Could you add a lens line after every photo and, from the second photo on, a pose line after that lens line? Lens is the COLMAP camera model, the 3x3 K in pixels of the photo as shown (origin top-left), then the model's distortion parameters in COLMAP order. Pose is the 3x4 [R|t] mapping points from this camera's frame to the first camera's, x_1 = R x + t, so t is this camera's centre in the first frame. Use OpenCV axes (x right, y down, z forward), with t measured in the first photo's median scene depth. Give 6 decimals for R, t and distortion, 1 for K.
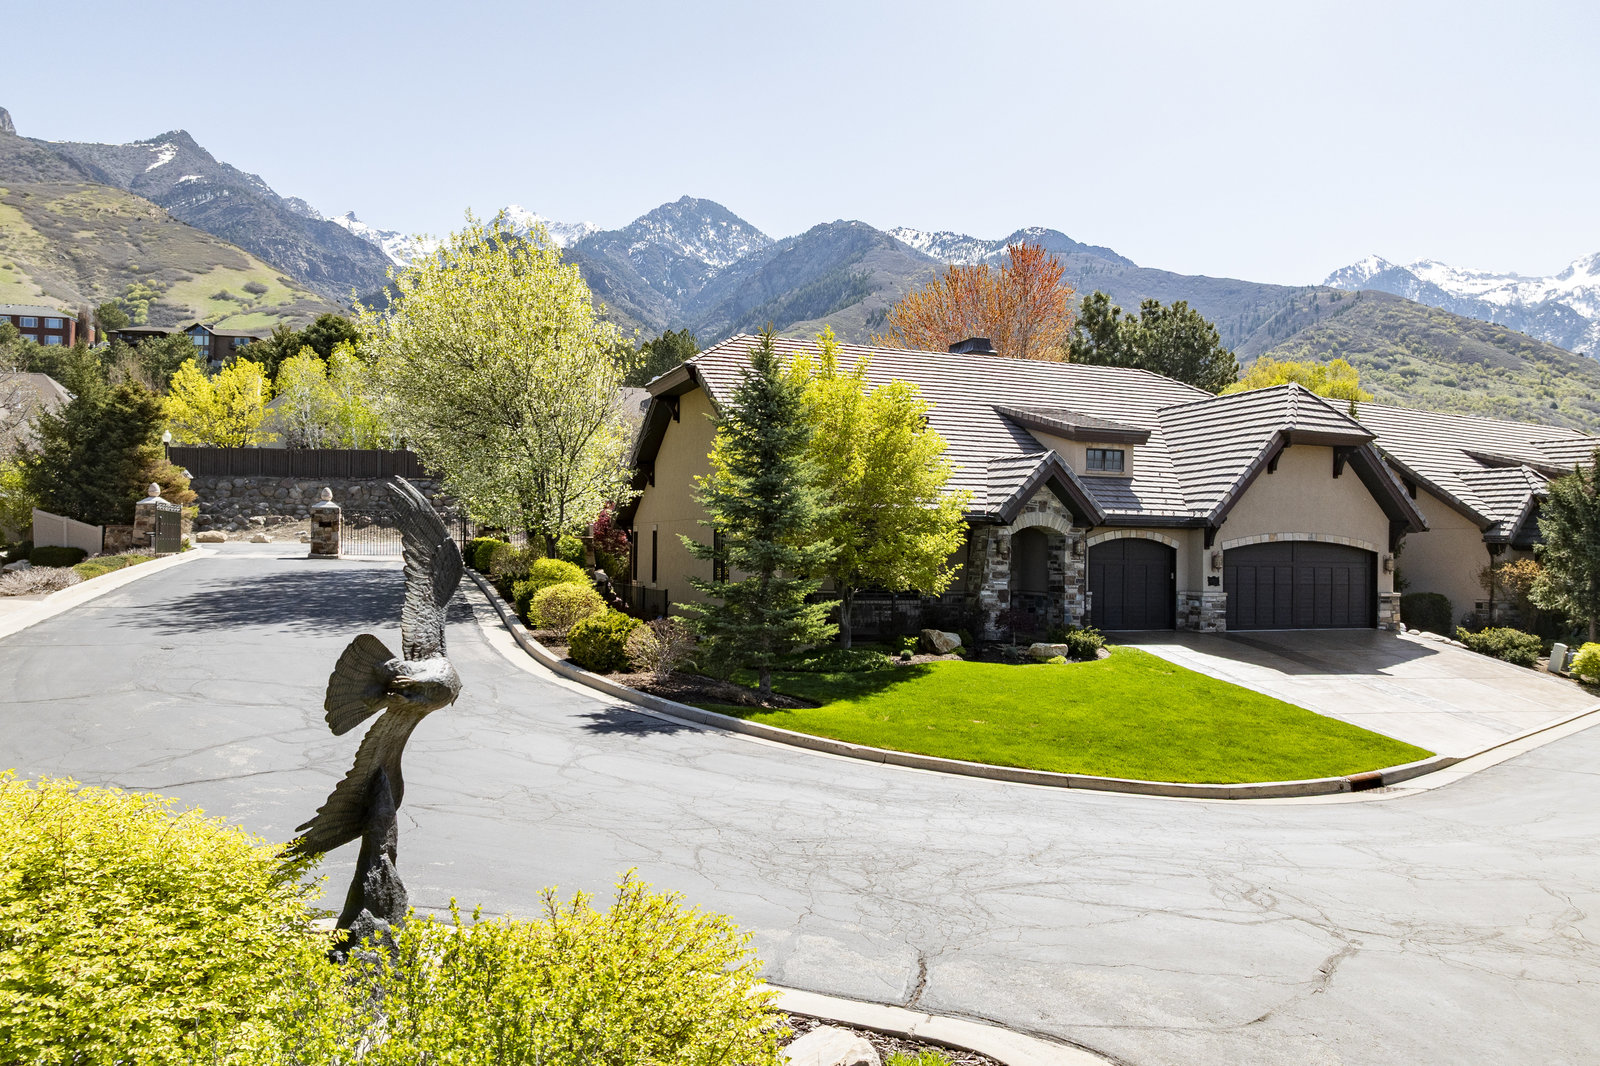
lens RADIAL K [[1137.1, 0, 800.0], [0, 1137.1, 533.0], [0, 0, 1]] dist [-0.042895, 0.010507]
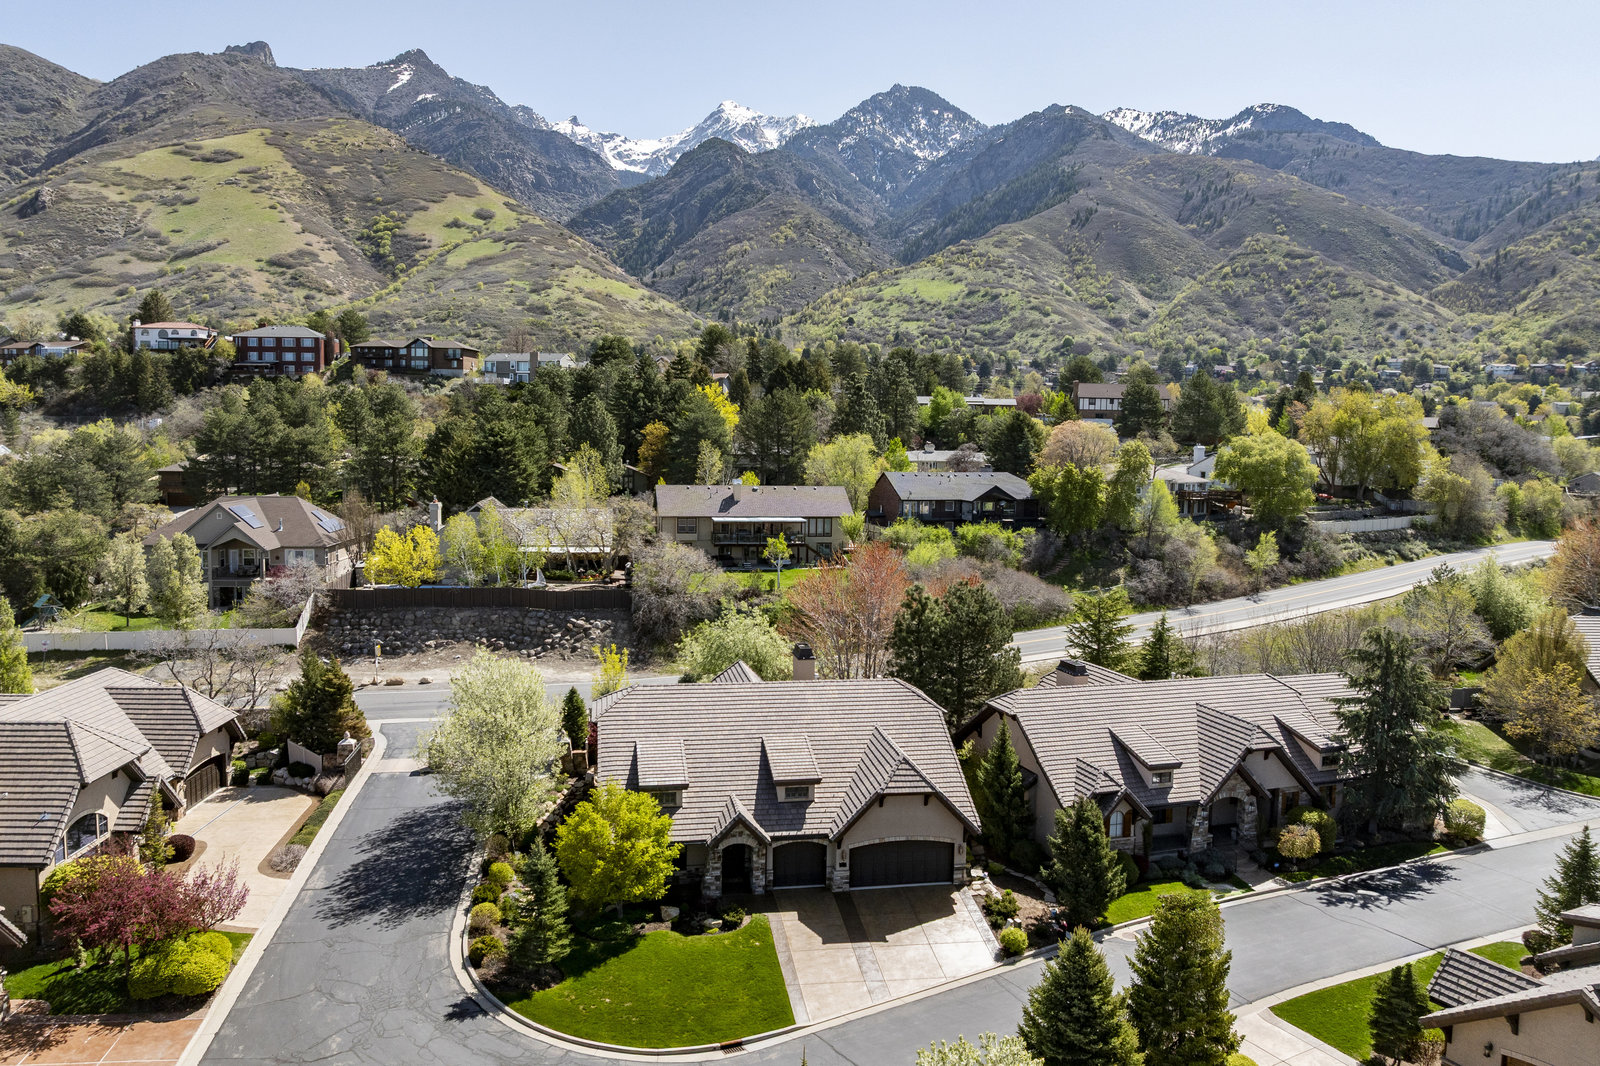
lens RADIAL K [[1132.4, 0, 806.5], [0, 1132.4, 525.6], [0, 0, 1]] dist [-0.056601, 0.027547]
pose [[0.983502, 0.014121, -0.180348, 0.279555], [0.002174, 0.995954, 0.089838, -0.305464], [0.180887, -0.088748, 0.979492, -0.361028]]
